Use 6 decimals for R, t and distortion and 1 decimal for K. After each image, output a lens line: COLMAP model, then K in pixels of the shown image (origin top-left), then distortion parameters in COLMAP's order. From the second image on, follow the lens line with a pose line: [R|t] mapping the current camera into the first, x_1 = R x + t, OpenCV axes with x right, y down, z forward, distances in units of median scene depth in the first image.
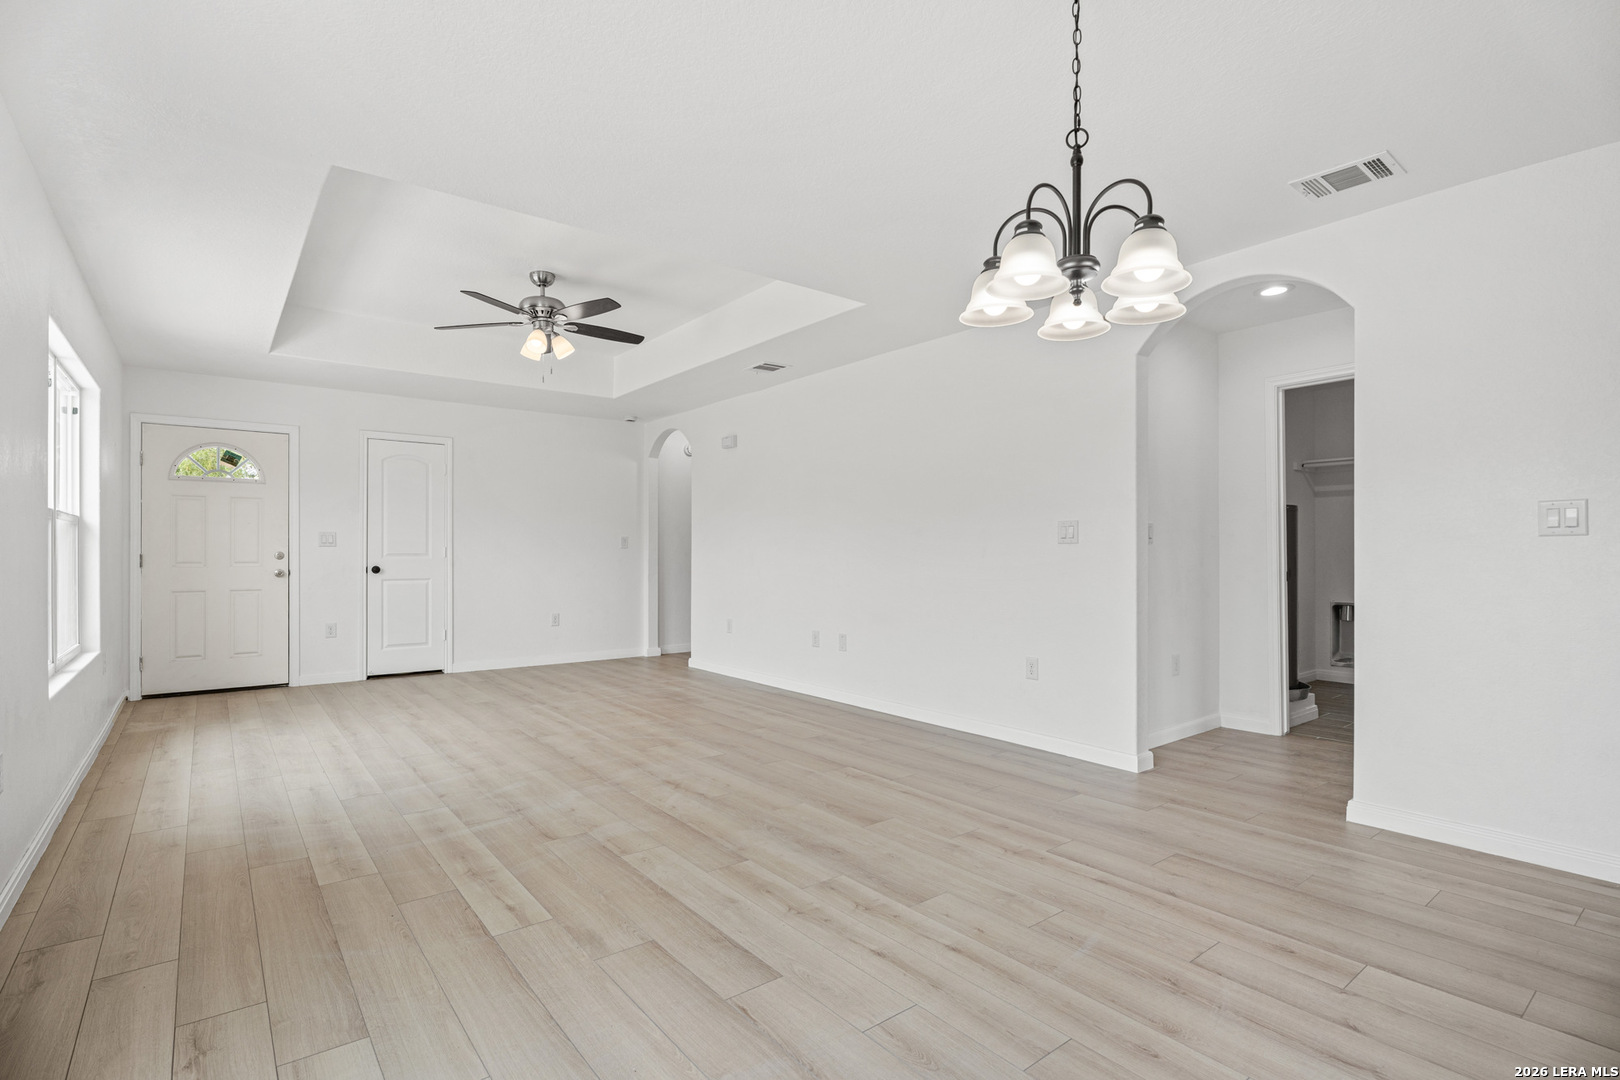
lens RADIAL K [[763.8, 0, 781.8], [0, 763.8, 565.2], [0, 0, 1]] dist [-0.002380, -0.000465]
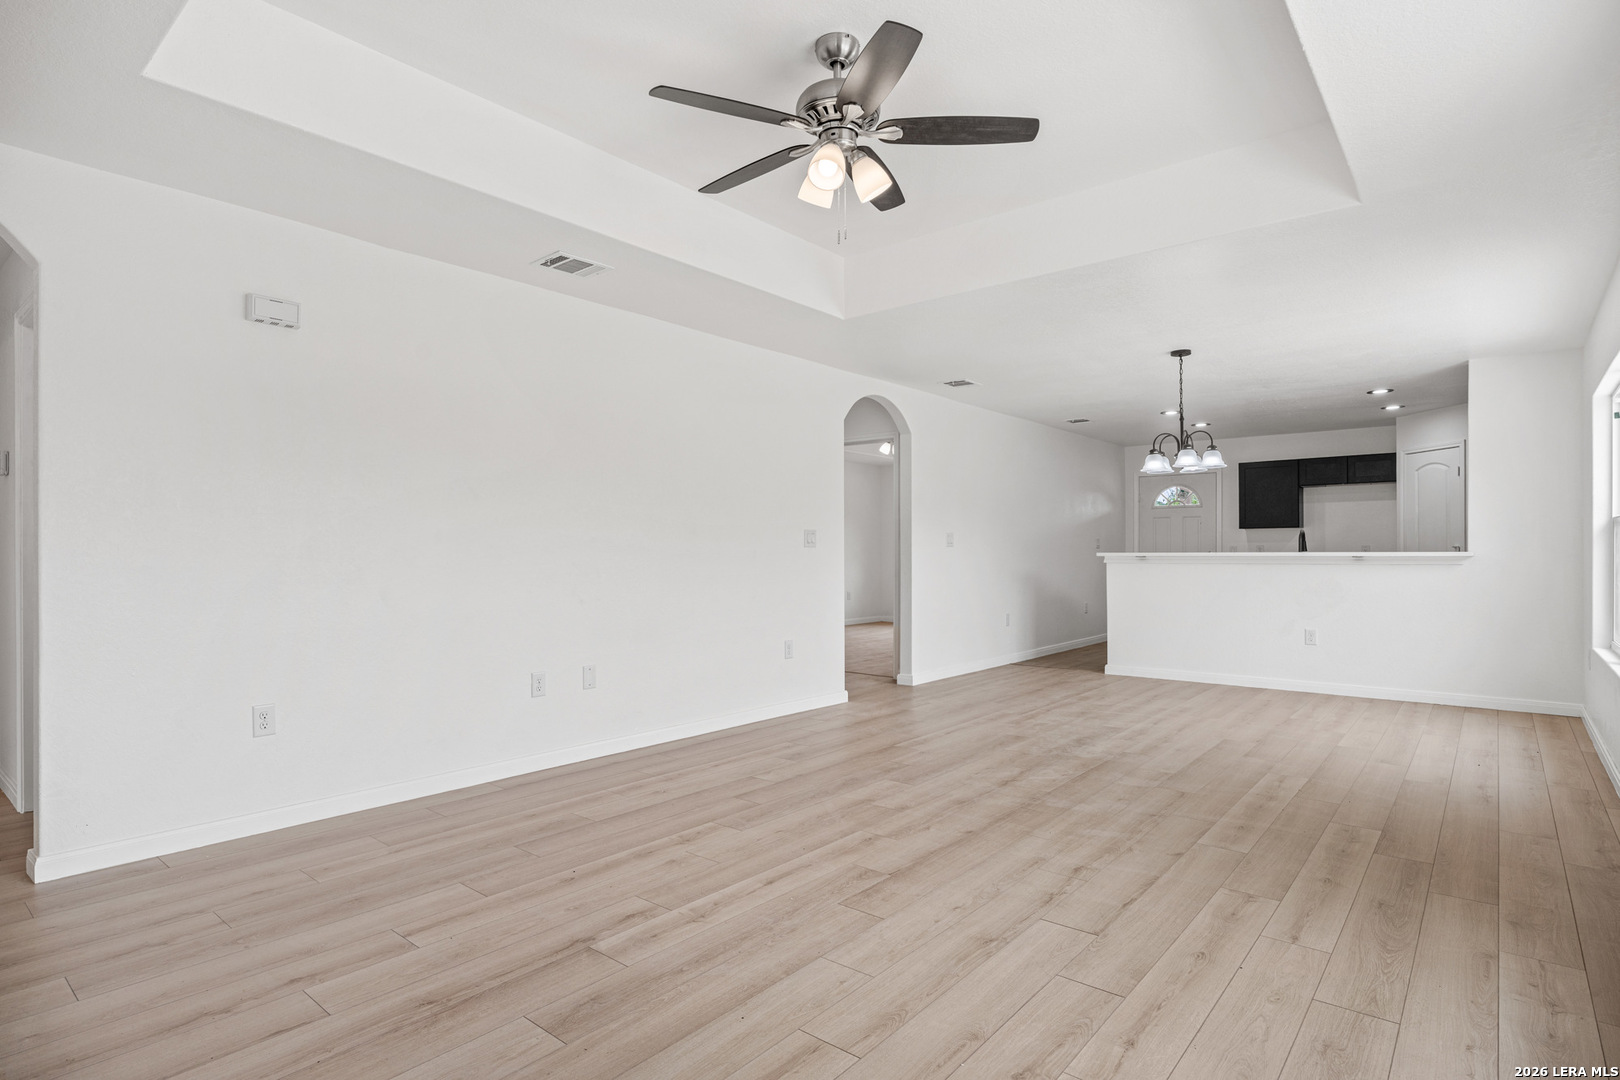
lens RADIAL K [[853.8, 0, 809.5], [0, 853.8, 539.6], [0, 0, 1]] dist [-0.006950, 0.002432]
pose [[-0.241413, 0.017234, 0.970270, -1.142253], [0.020141, 0.999716, -0.012746, -0.023945], [-0.970214, 0.016465, -0.241691, 1.475483]]
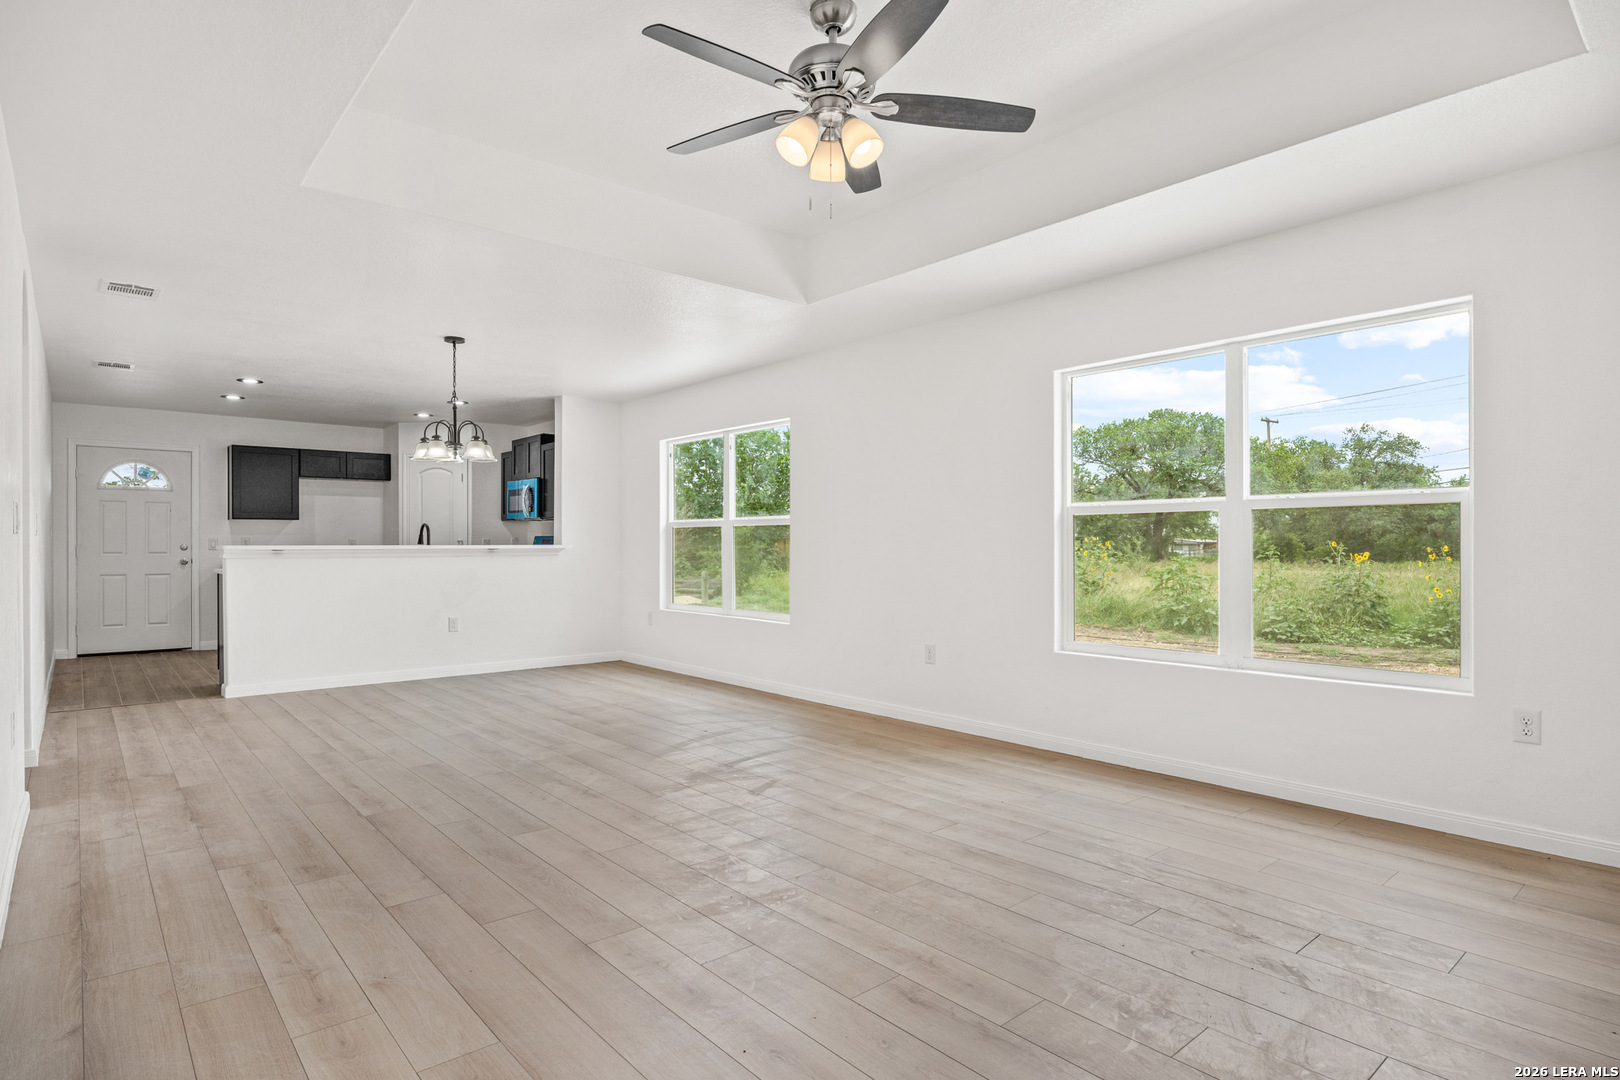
lens RADIAL K [[853.8, 0, 801.6], [0, 853.8, 550.1], [0, 0, 1]] dist [-0.006950, 0.002432]
pose [[-0.997094, 0.001330, -0.076164, -0.312496], [-0.000548, 0.999696, 0.024633, -0.036434], [0.076173, 0.024603, -0.996791, 1.995236]]
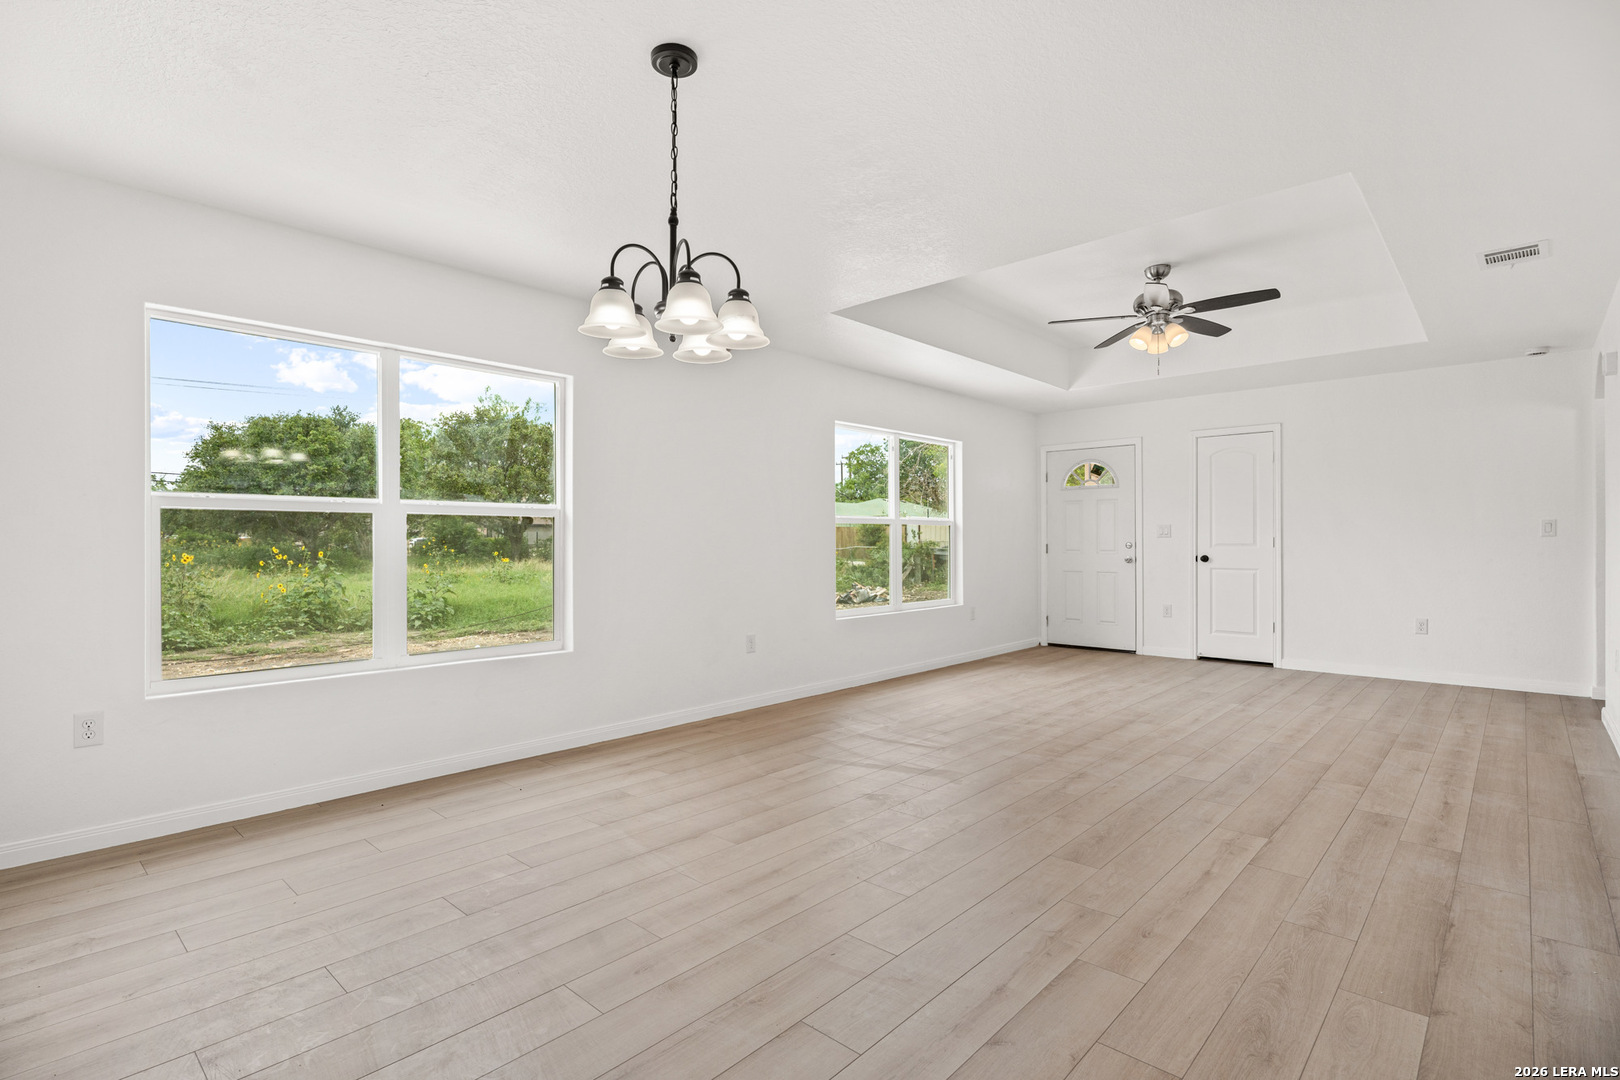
lens RADIAL K [[763.8, 0, 815.2], [0, 763.8, 545.1], [0, 0, 1]] dist [-0.002380, -0.000465]
pose [[0.190370, 0.001153, -0.981712, 0.745413], [-0.013320, 0.999910, -0.001408, -0.007746], [0.981622, 0.013344, 0.190368, 0.456908]]
